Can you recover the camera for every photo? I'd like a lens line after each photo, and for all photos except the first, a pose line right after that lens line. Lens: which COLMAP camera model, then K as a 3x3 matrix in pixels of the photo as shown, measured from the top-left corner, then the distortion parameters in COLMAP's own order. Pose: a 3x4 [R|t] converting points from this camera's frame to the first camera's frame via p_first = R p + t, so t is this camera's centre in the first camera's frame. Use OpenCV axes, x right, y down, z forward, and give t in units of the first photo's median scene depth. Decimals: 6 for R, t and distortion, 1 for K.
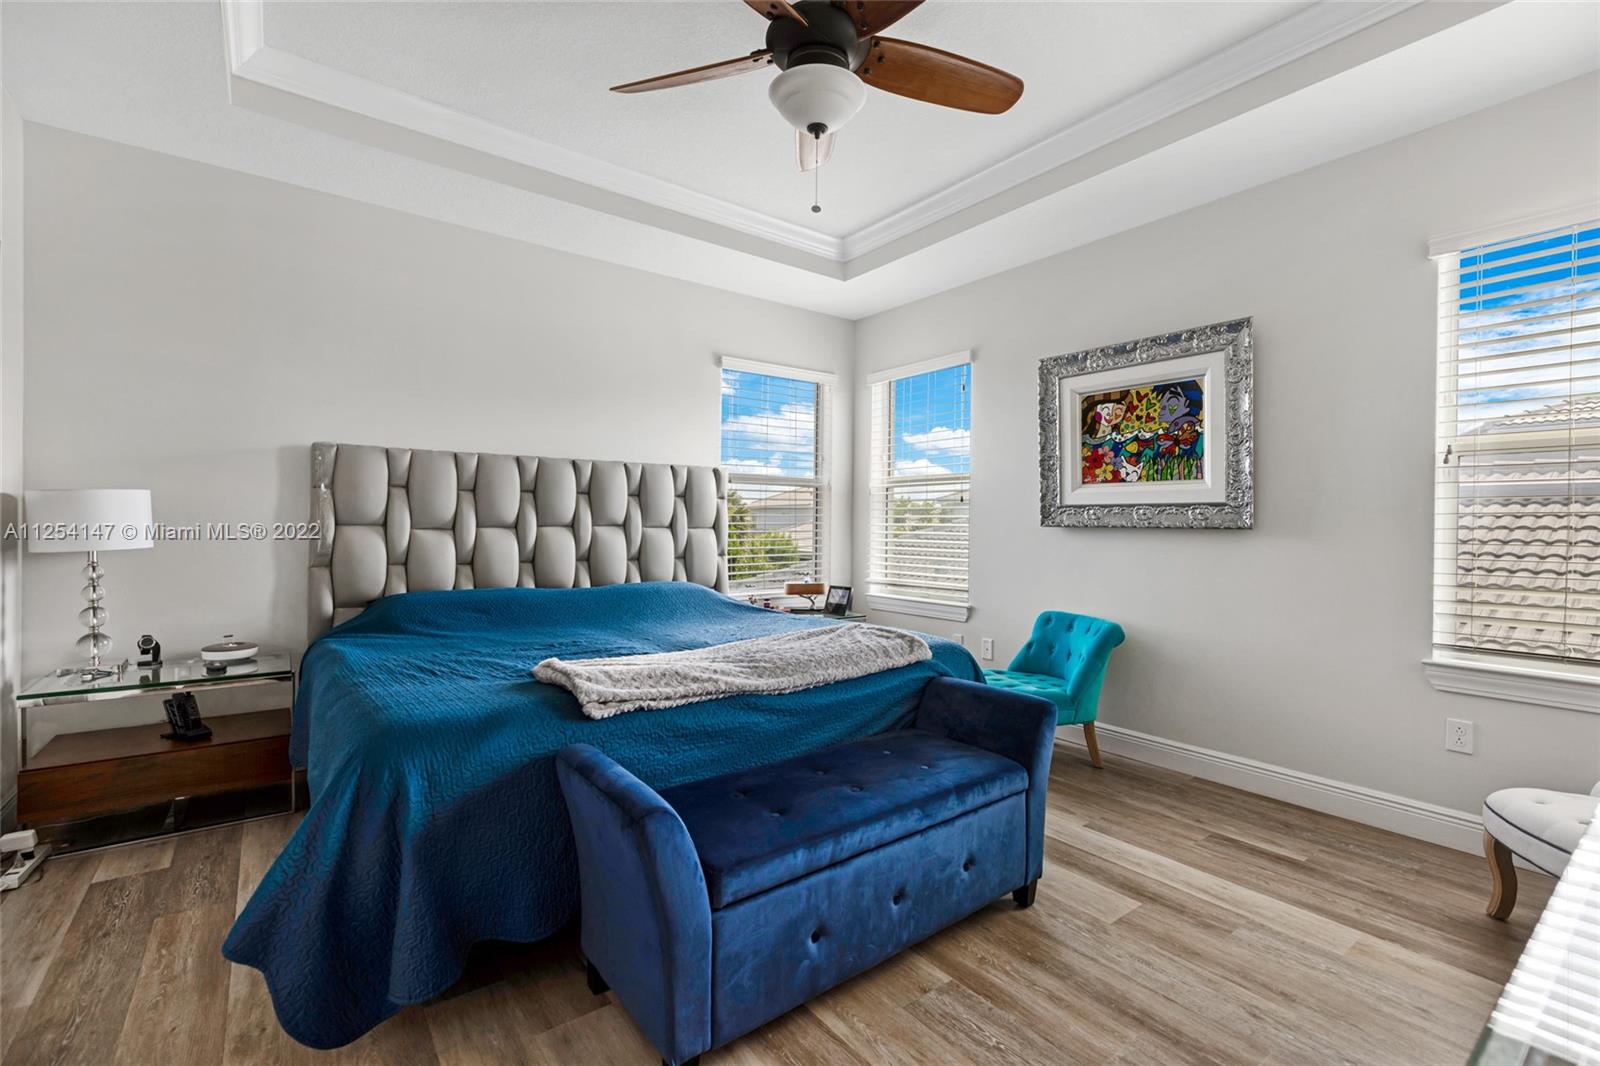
lens RADIAL K [[712.2, 0, 805.6], [0, 712.2, 526.9], [0, 0, 1]] dist [-0.002566, -0.000249]
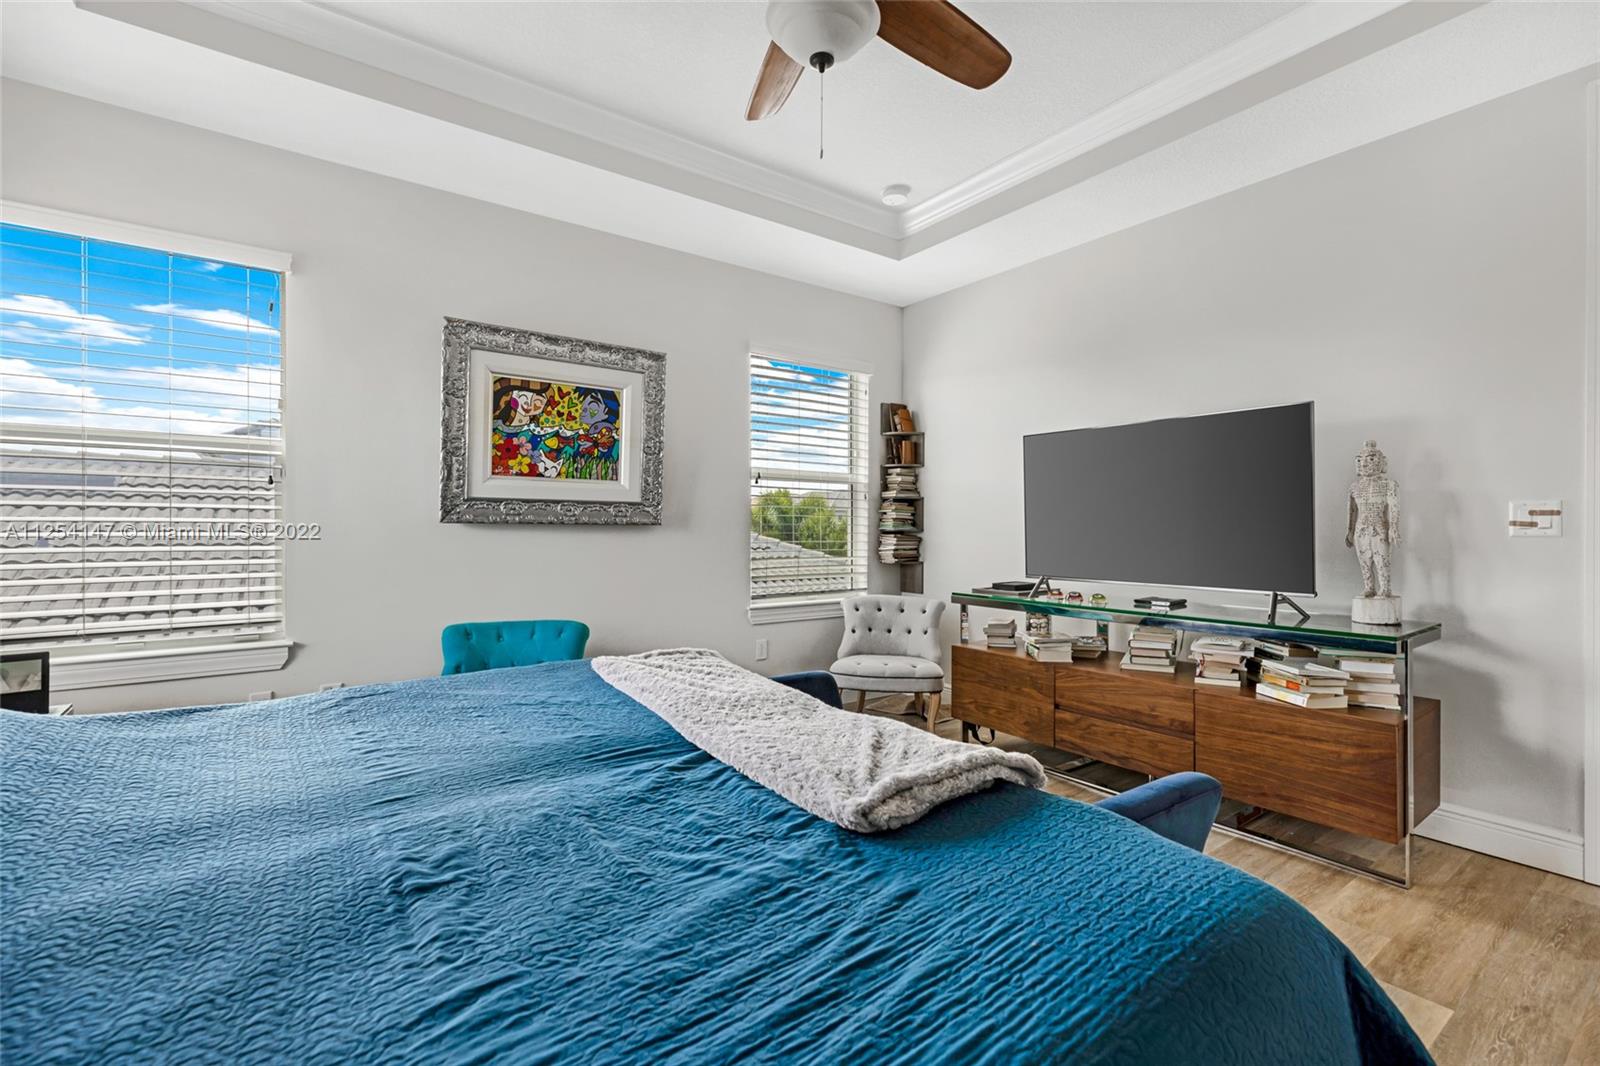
lens RADIAL K [[712.2, 0, 807.0], [0, 712.2, 528.5], [0, 0, 1]] dist [-0.002566, -0.000249]
pose [[-0.008784, -0.018301, 0.999794, -0.536096], [-0.004633, 0.999823, 0.018261, -0.012174], [-0.999951, -0.004472, -0.008868, 0.656996]]
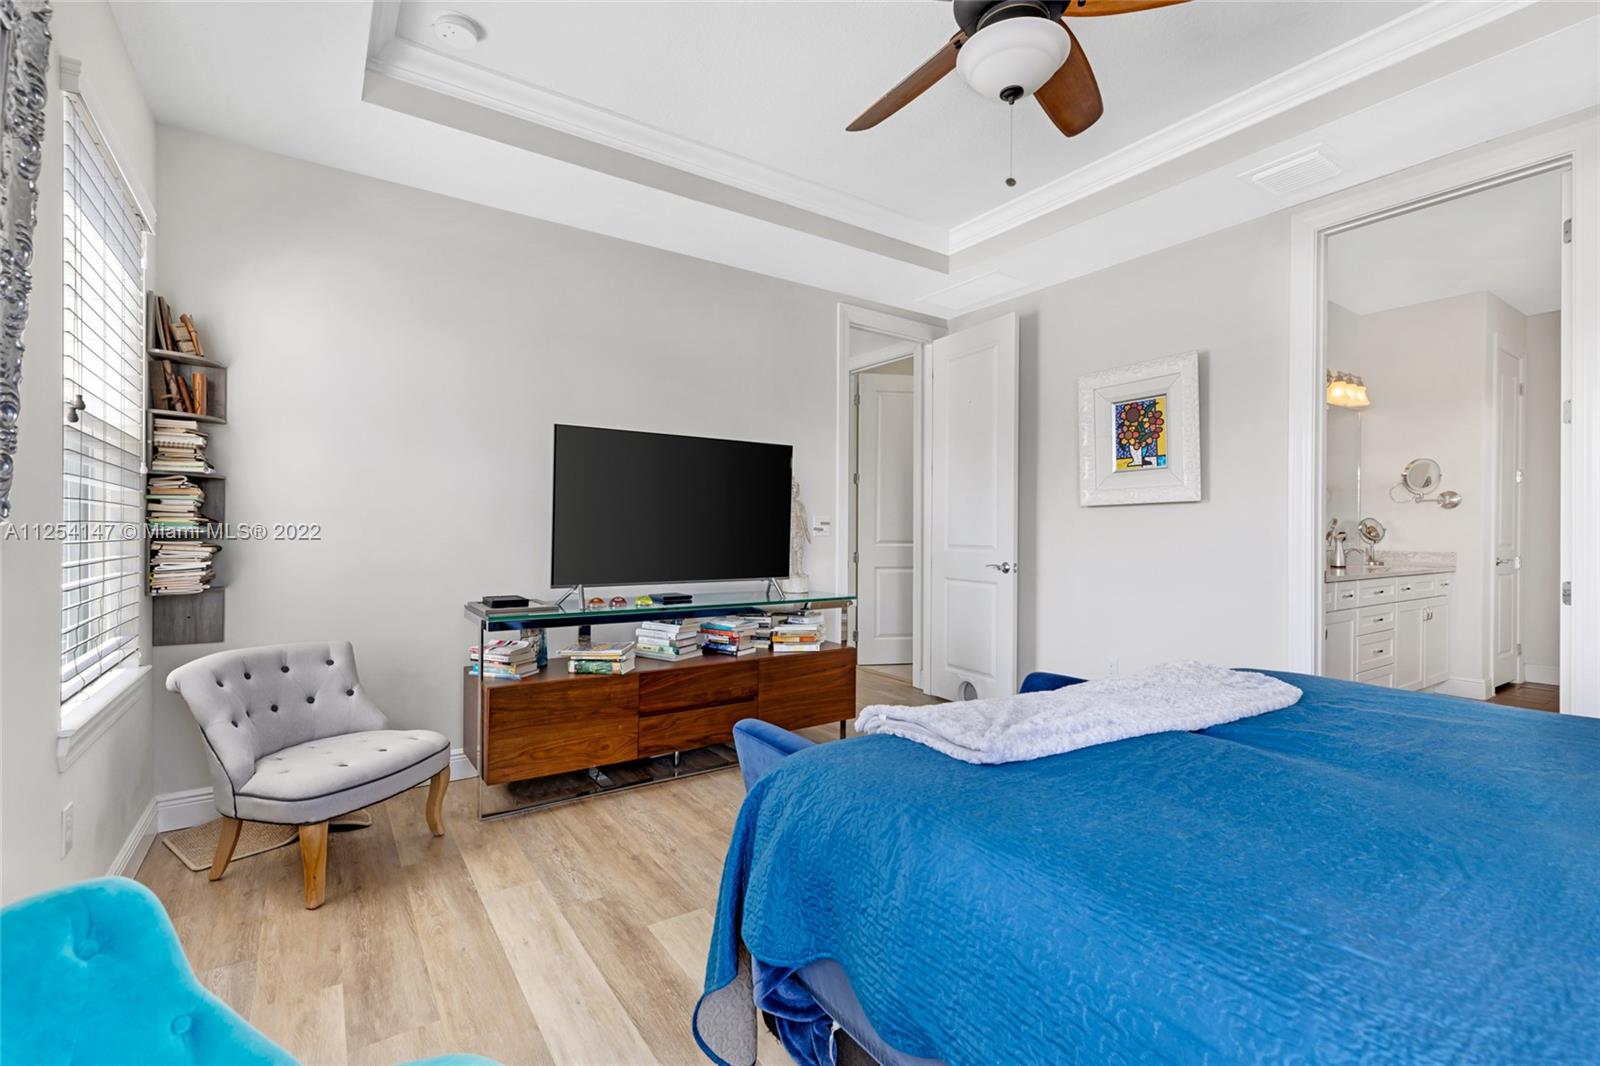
lens RADIAL K [[712.2, 0, 803.9], [0, 712.2, 526.0], [0, 0, 1]] dist [-0.002566, -0.000249]
pose [[-0.998580, -0.032384, 0.042305, 0.147877], [-0.032251, 0.999473, 0.003816, -0.015124], [-0.042407, 0.002446, -0.999097, 1.221083]]
